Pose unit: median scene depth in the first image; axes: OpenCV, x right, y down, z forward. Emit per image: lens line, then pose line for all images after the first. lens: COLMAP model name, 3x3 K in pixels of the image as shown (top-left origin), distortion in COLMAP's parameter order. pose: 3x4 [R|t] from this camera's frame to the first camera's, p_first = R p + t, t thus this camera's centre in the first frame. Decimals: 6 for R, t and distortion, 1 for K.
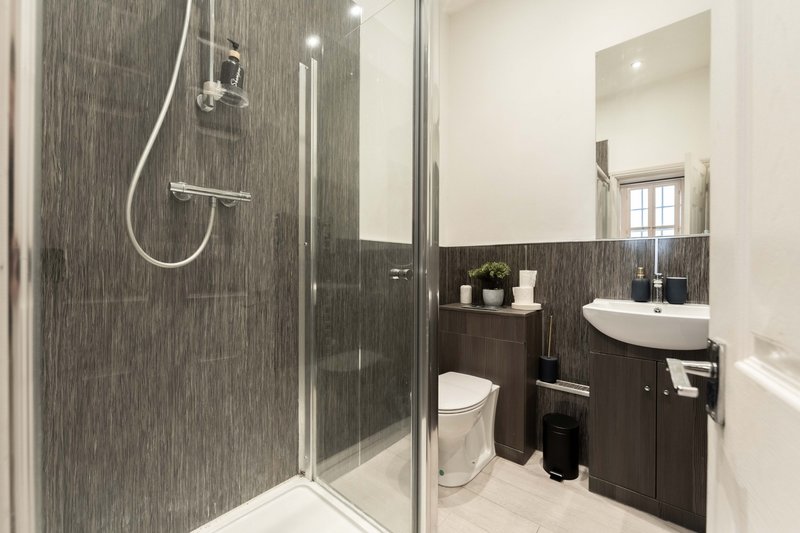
lens RADIAL K [[324.8, 0, 398.0], [0, 324.8, 262.3], [0, 0, 1]] dist [-0.000450, 0.000139]
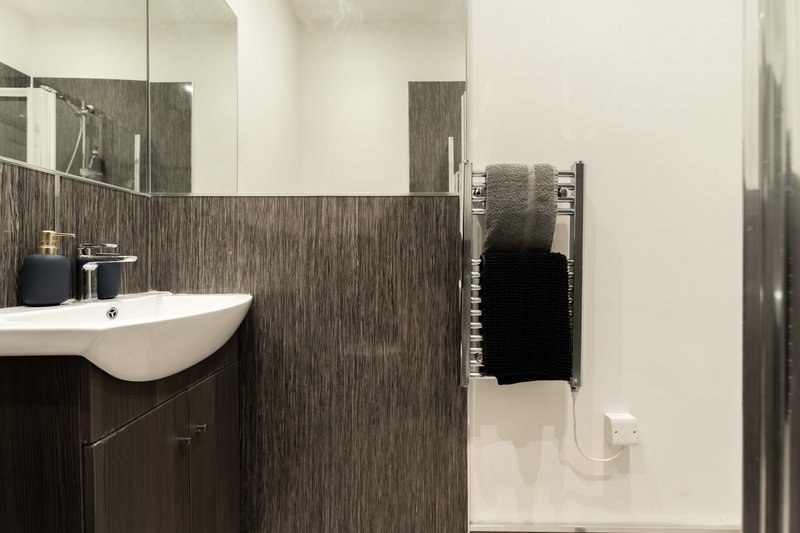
lens RADIAL K [[383.9, 0, 400.0], [0, 383.9, 266.5], [0, 0, 1]] dist [0.001023, 0.000187]
pose [[0.659469, -0.009923, -0.751667, 0.316795], [0.009908, 0.999941, -0.004507, -0.508341], [0.751667, -0.004475, 0.659528, 0.351563]]
